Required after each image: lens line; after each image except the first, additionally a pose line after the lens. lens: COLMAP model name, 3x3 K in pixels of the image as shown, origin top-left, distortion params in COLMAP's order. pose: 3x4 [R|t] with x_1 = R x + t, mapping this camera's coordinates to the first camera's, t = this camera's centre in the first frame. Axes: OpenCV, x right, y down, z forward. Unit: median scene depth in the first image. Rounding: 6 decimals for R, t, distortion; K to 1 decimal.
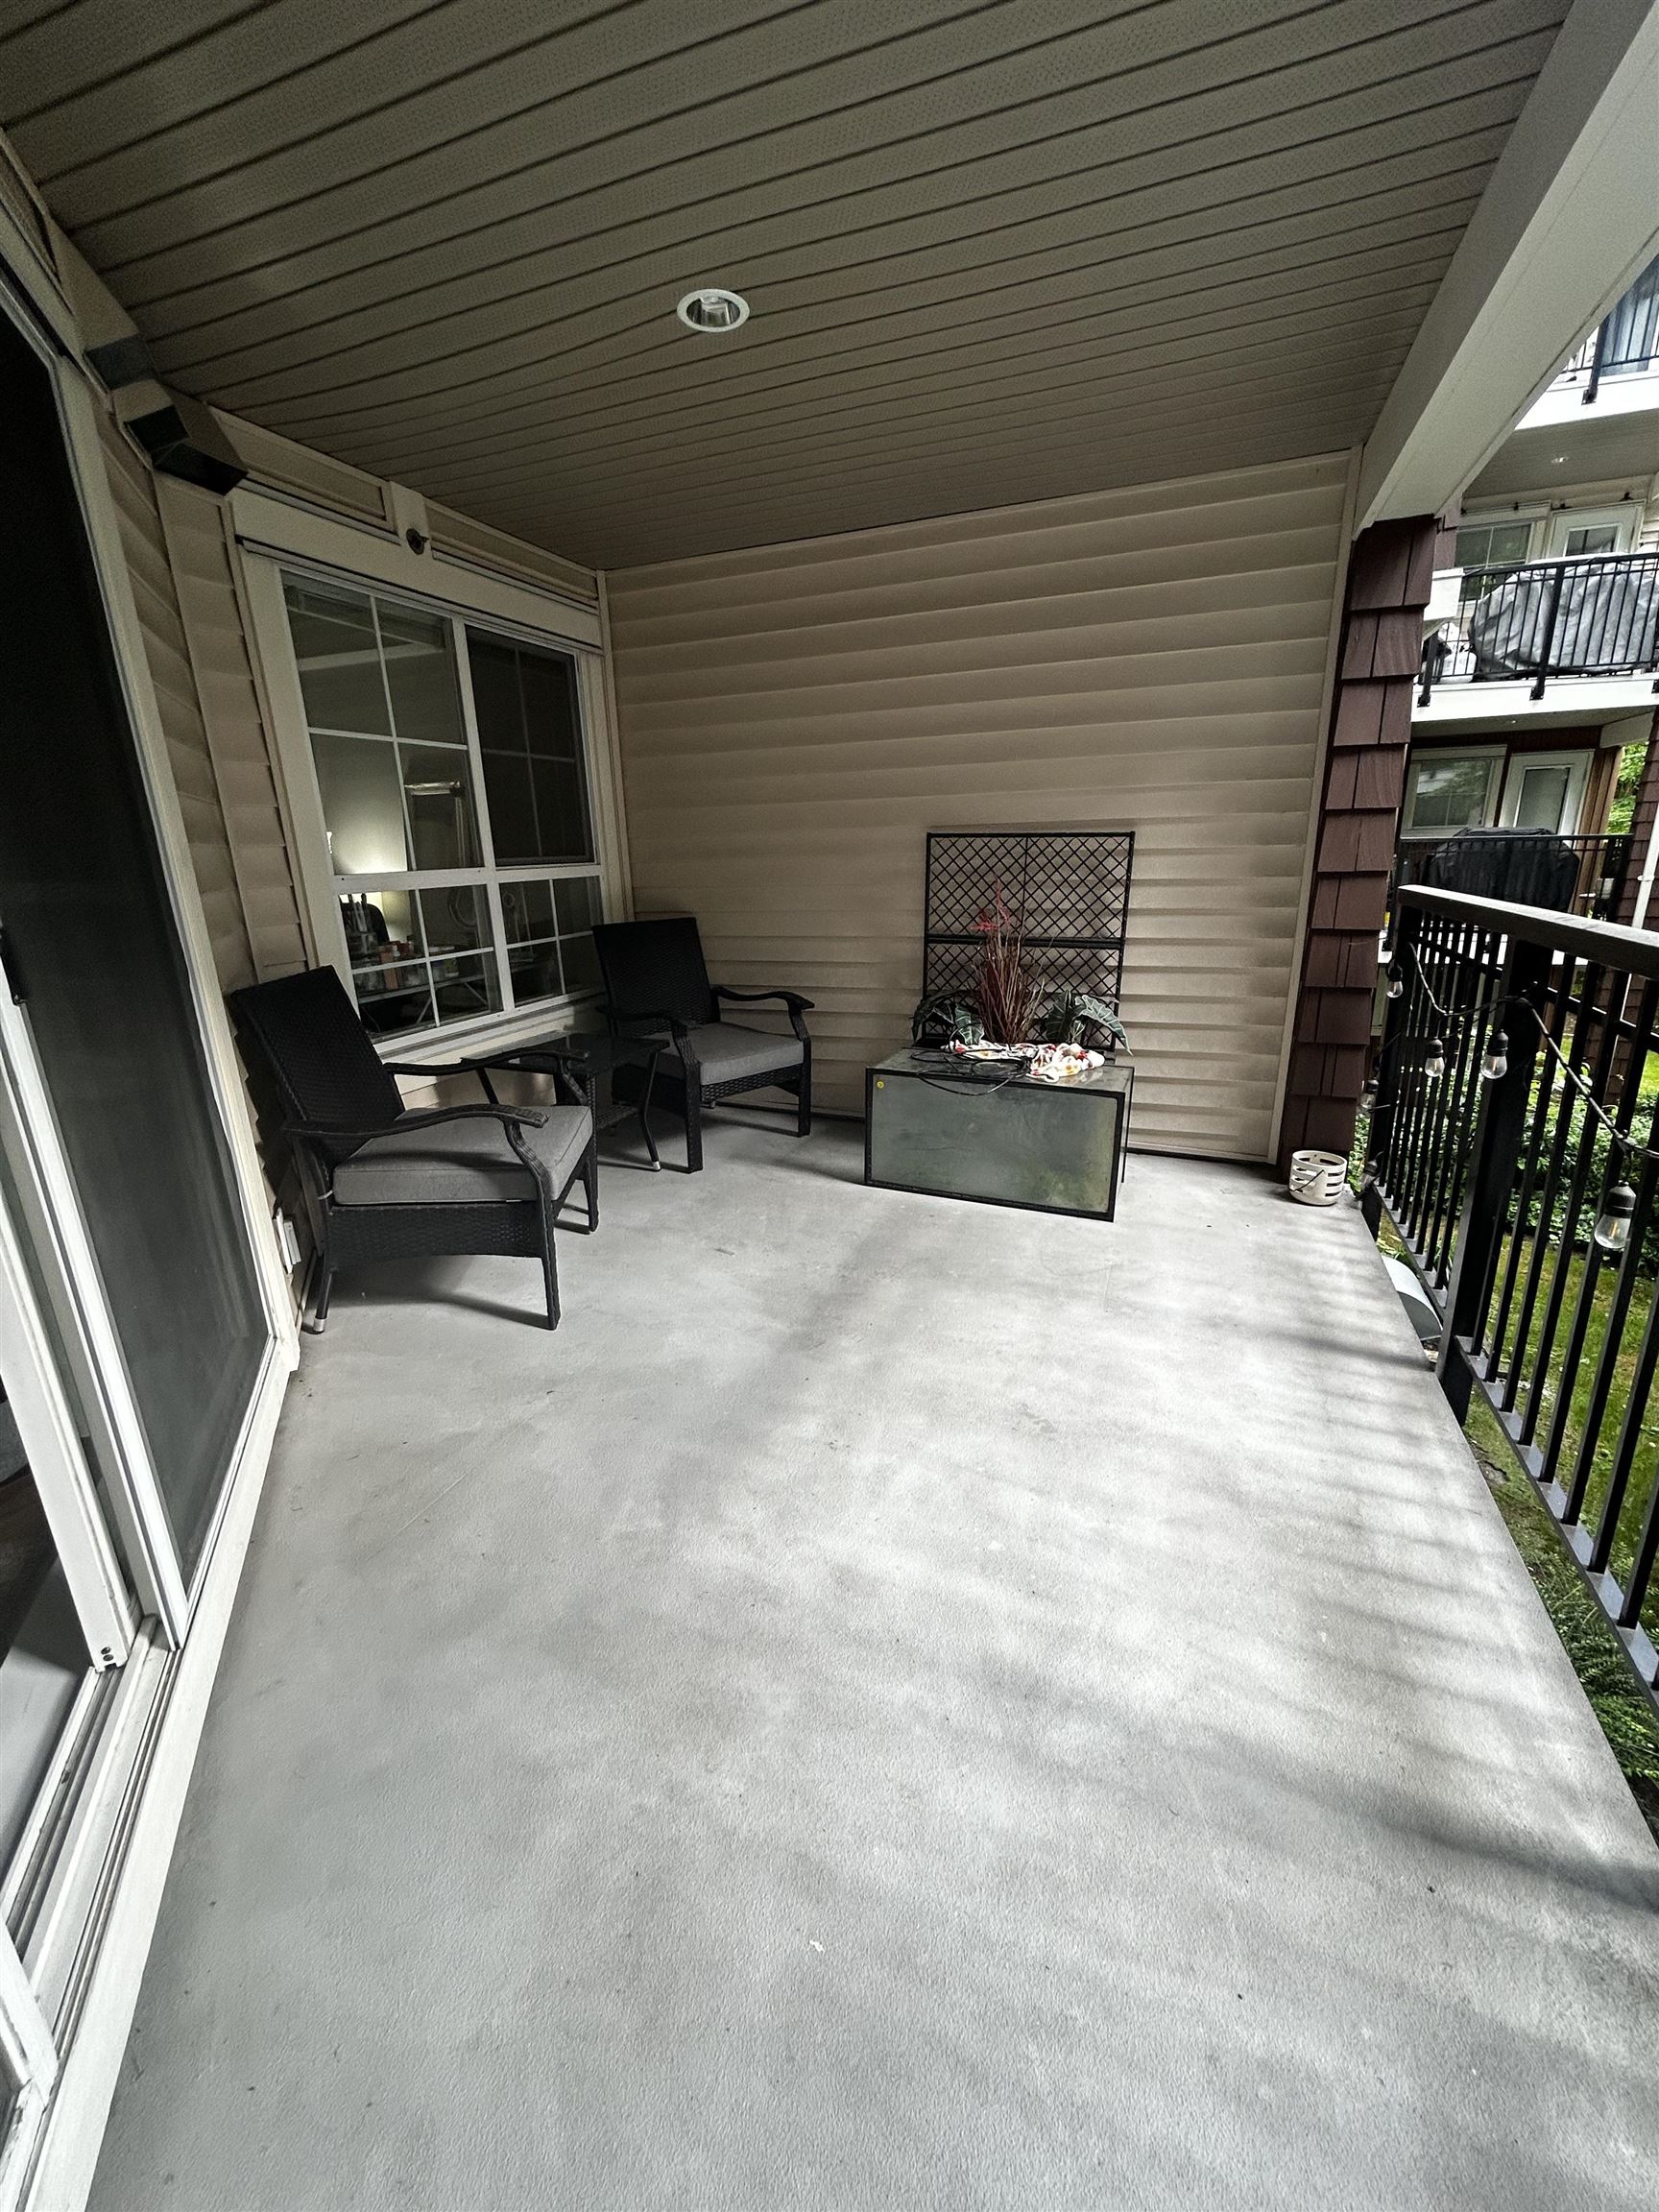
lens RADIAL K [[893.5, 0, 834.8], [0, 893.5, 1109.7], [0, 0, 1]] dist [-0.002610, 0.000445]
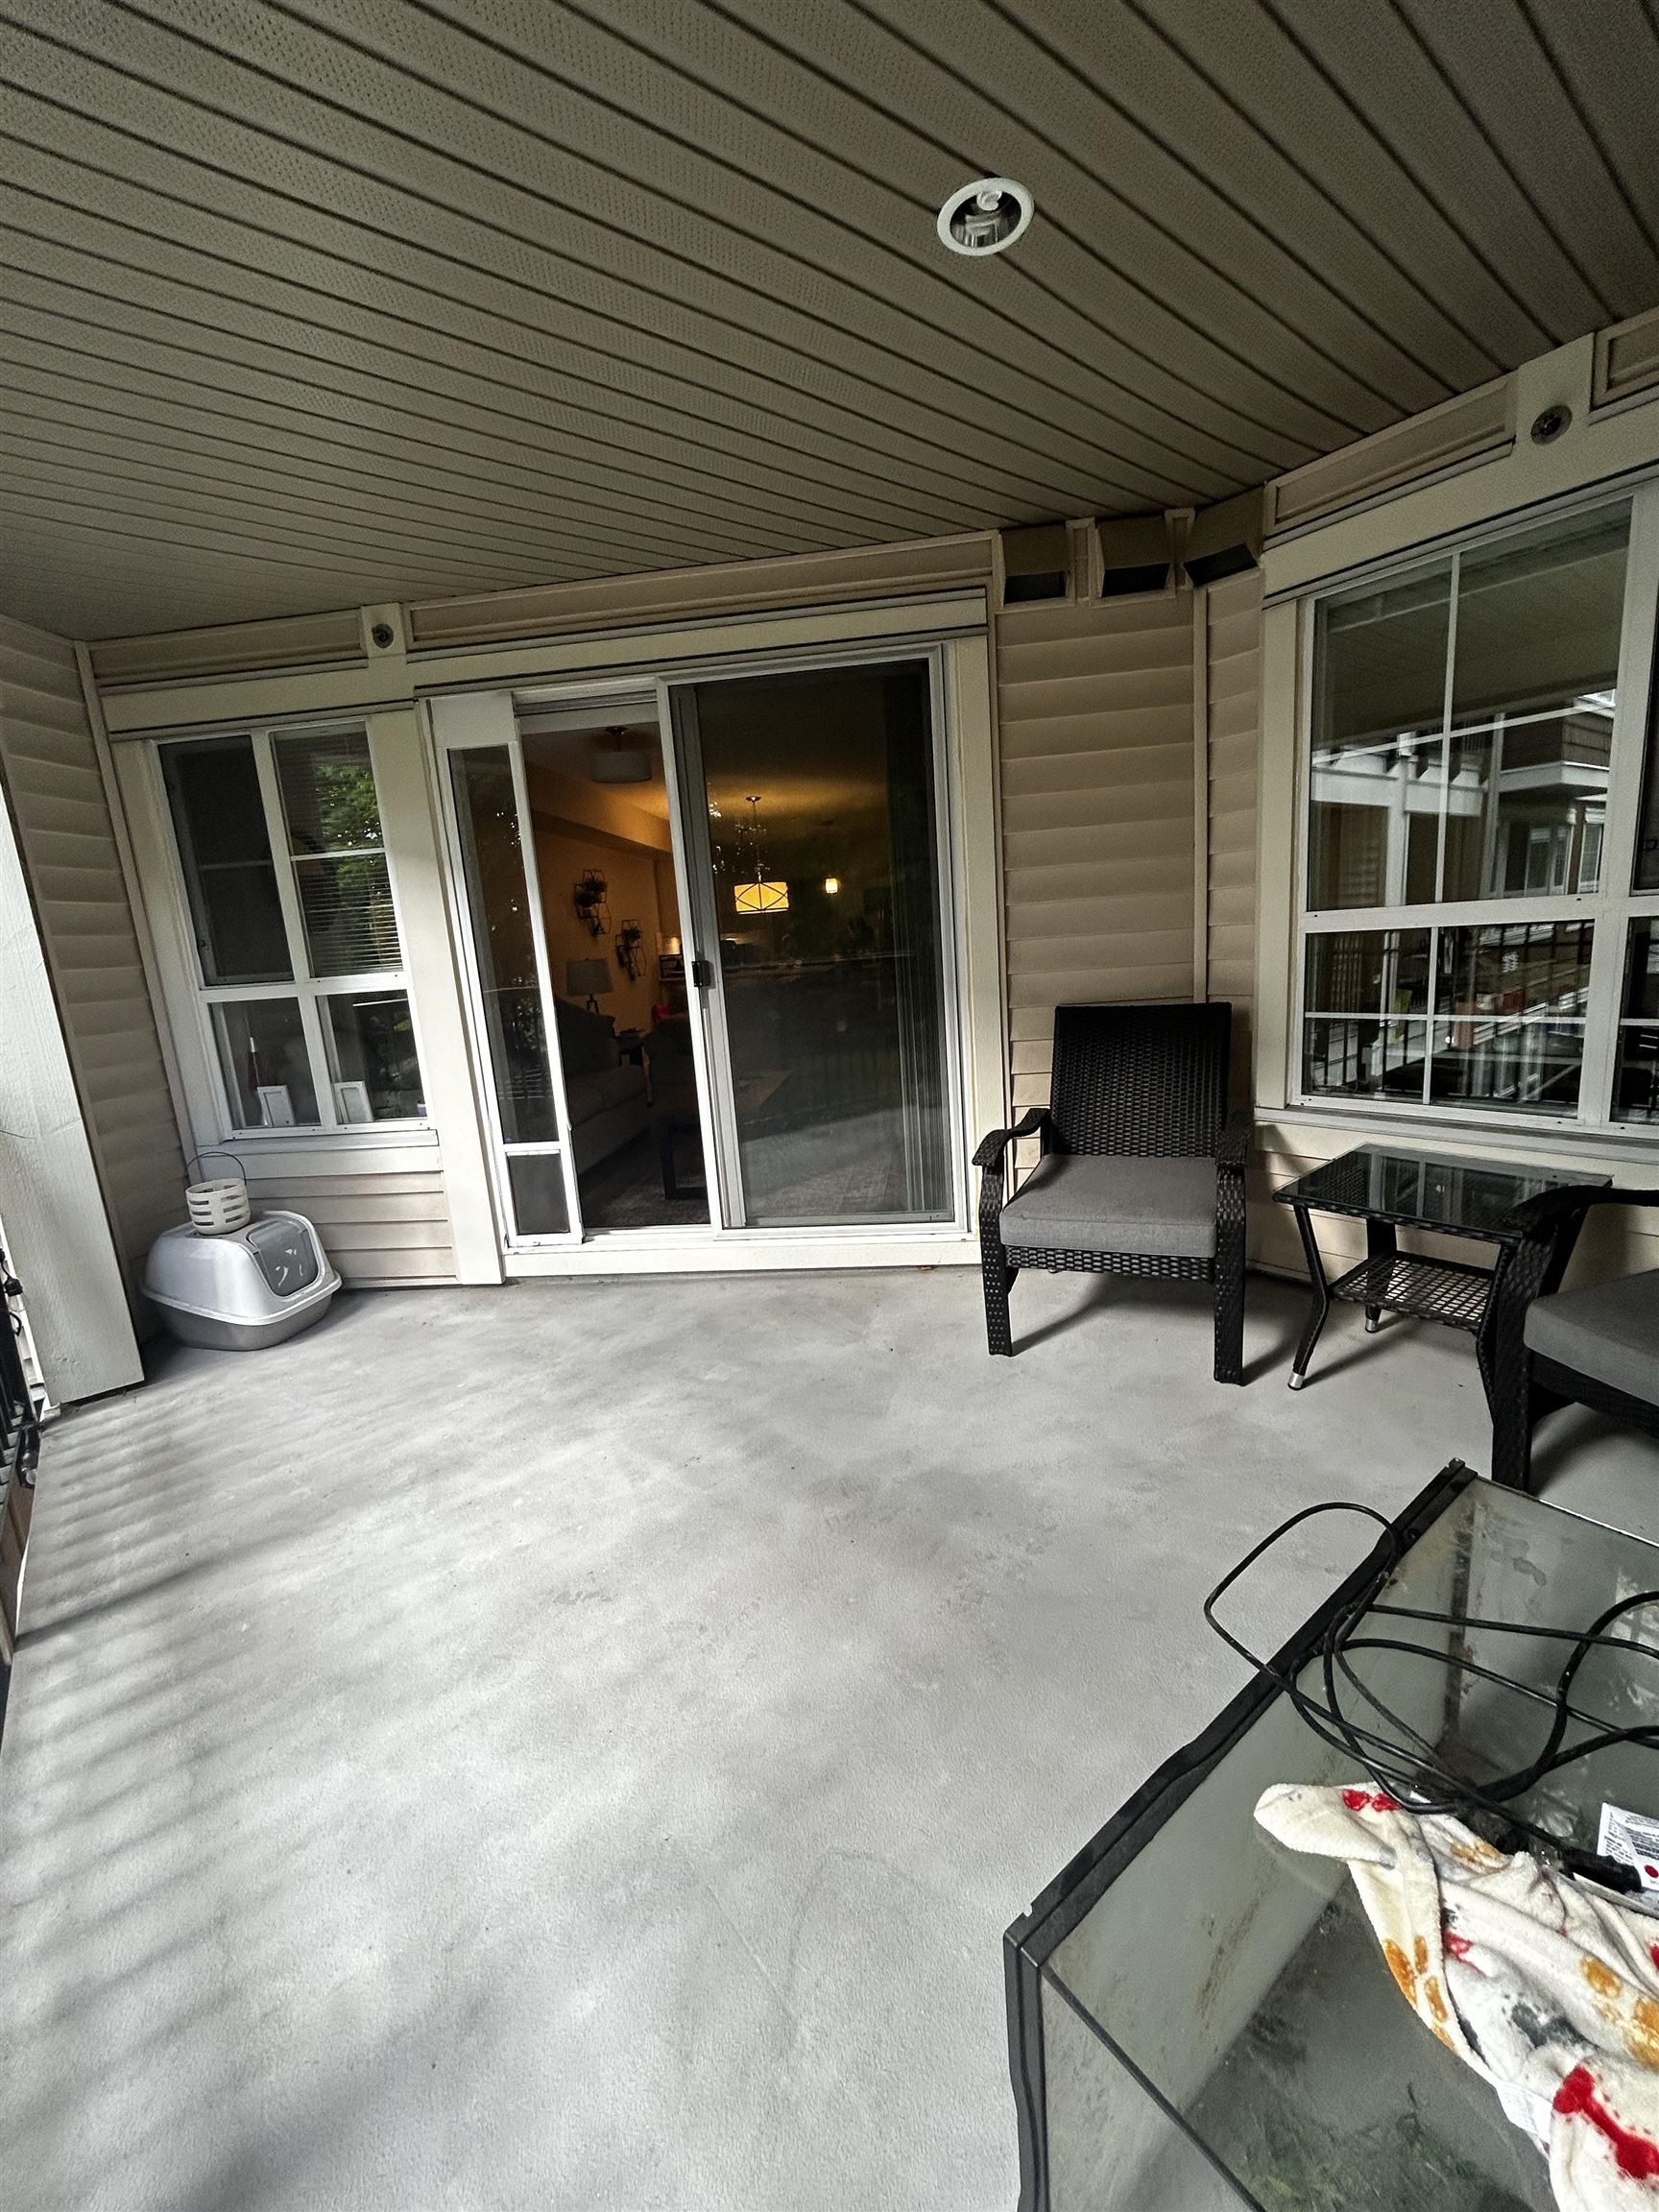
lens RADIAL K [[893.5, 0, 834.8], [0, 893.5, 1109.7], [0, 0, 1]] dist [-0.002610, 0.000445]
pose [[-0.503270, 0.224926, -0.834343, 0.654589], [-0.160574, 0.924372, 0.346054, -0.394054], [0.849079, 0.308132, -0.429091, 1.303428]]
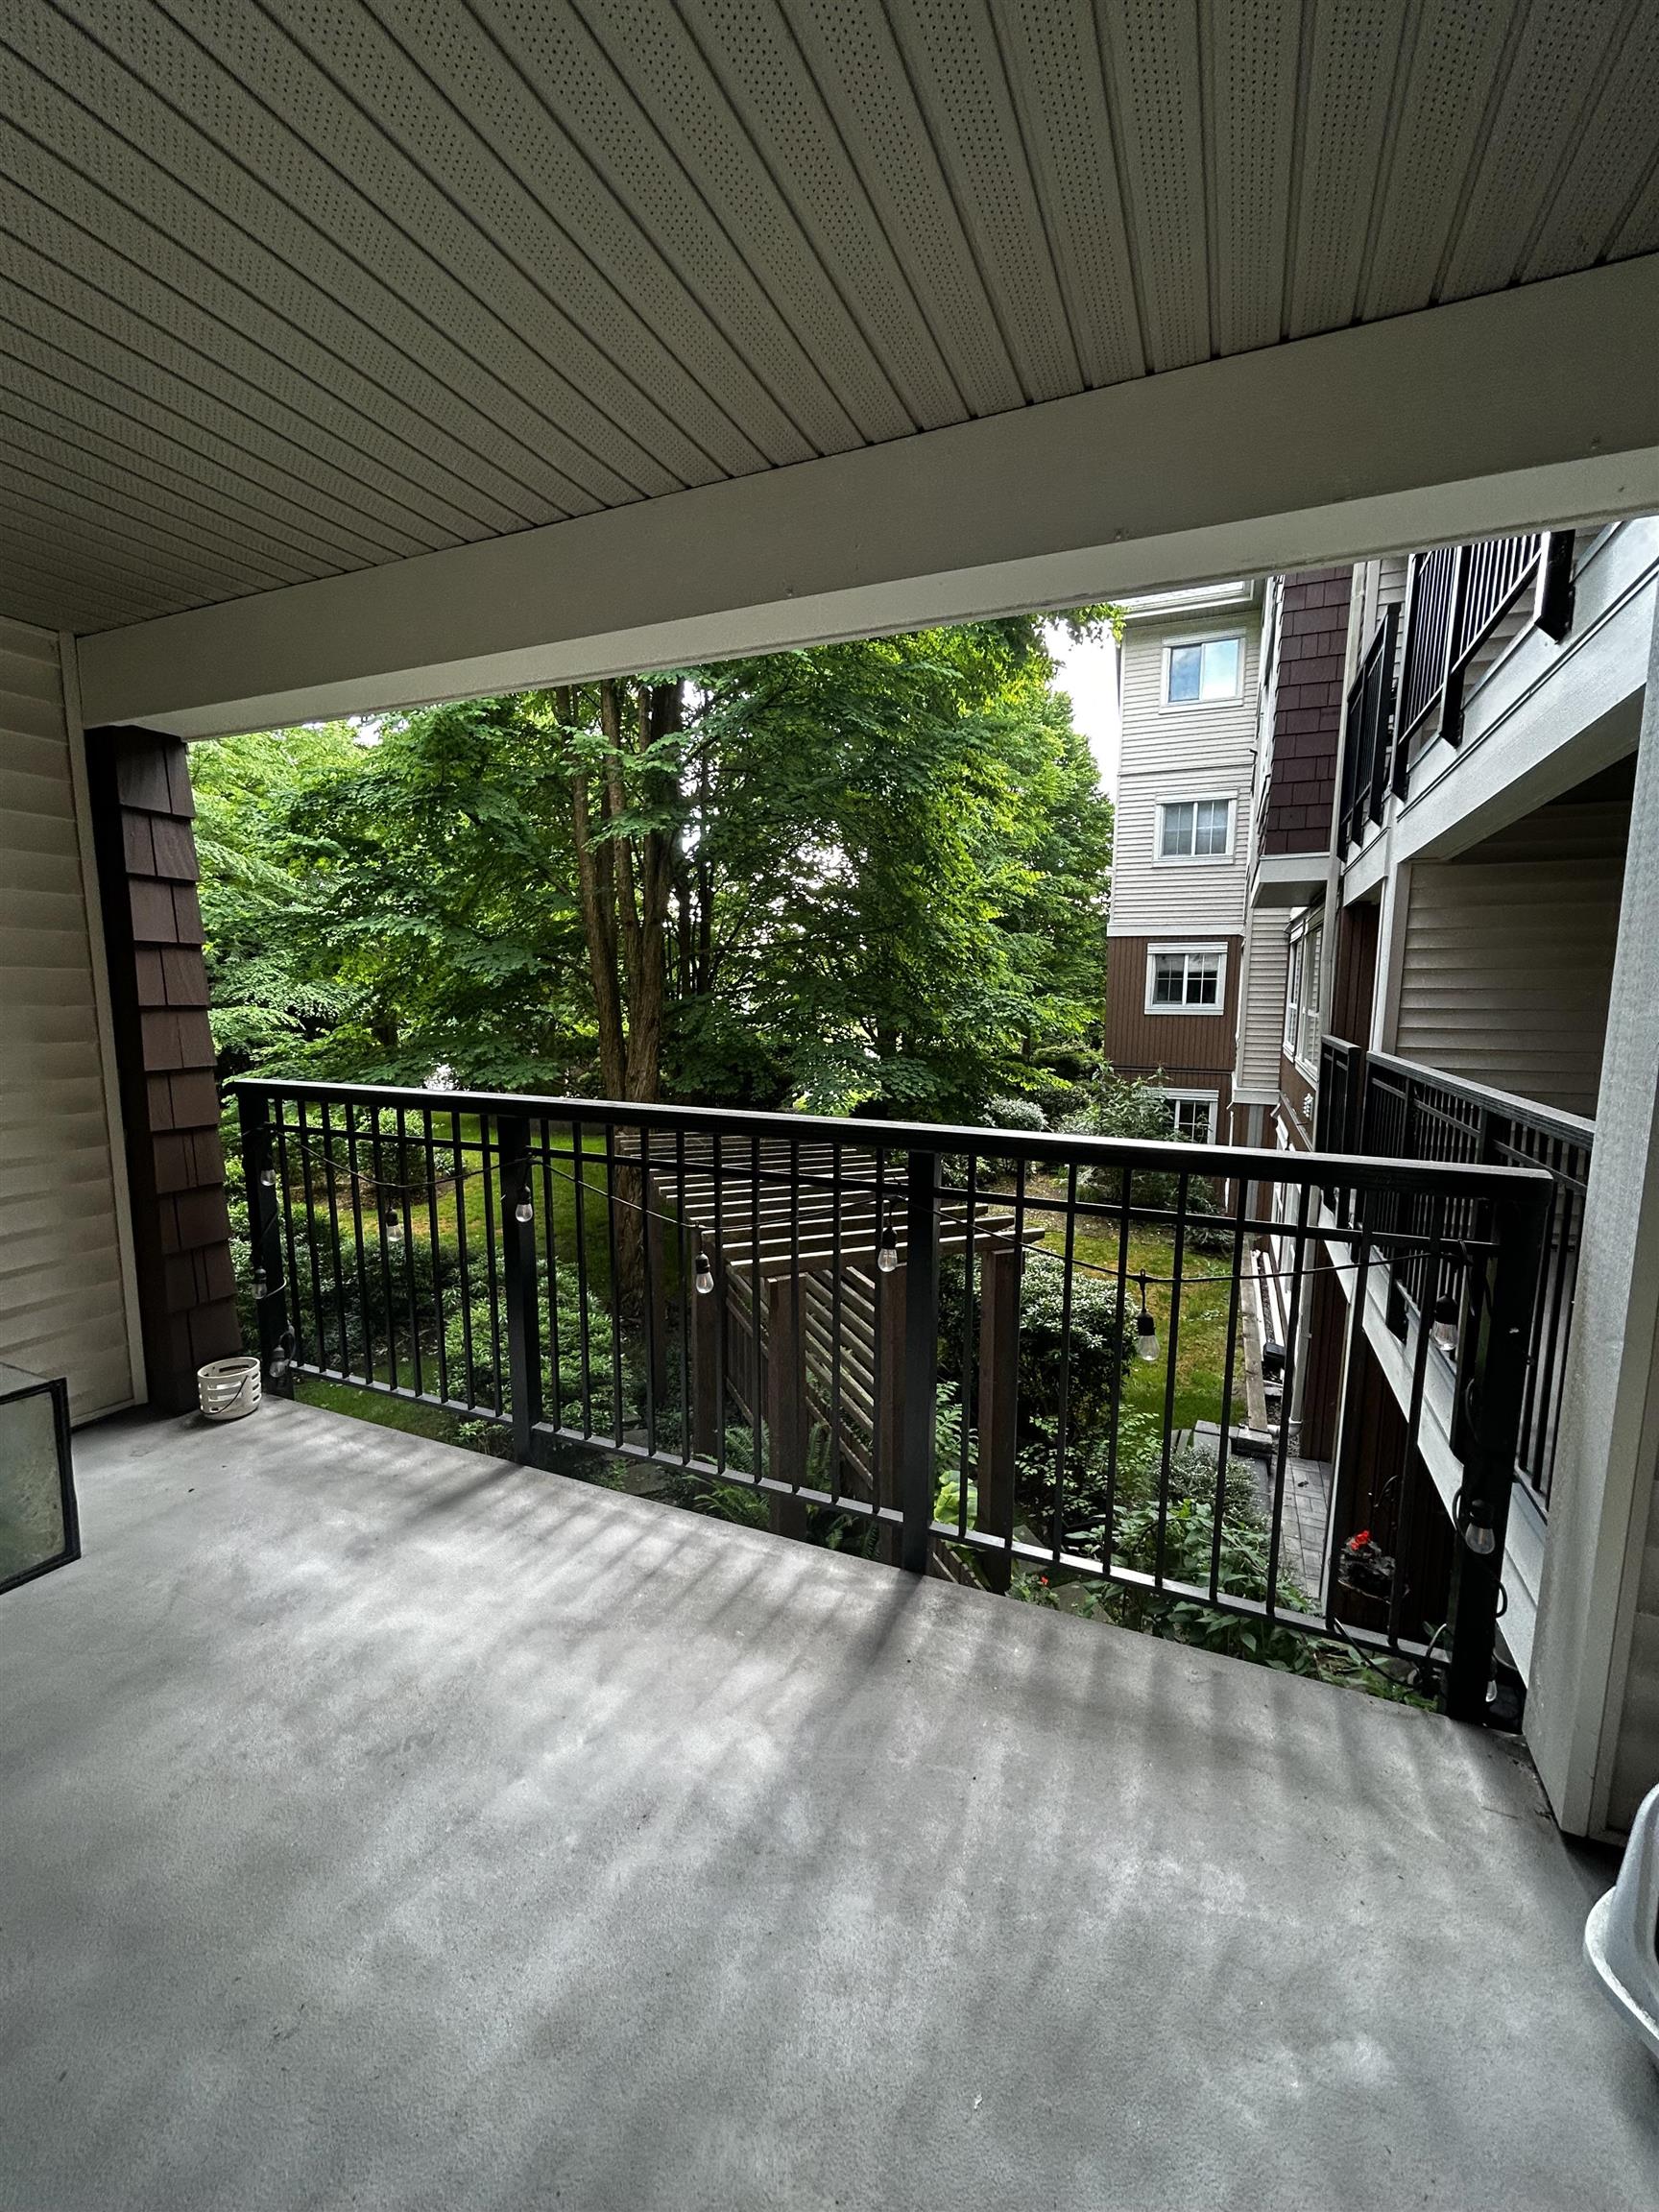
lens RADIAL K [[893.5, 0, 834.8], [0, 893.5, 1109.7], [0, 0, 1]] dist [-0.002610, 0.000445]
pose [[0.048259, -0.106845, 0.993104, -0.457124], [0.273302, 0.957731, 0.089758, -0.161327], [-0.960717, 0.267086, 0.075420, 0.363890]]
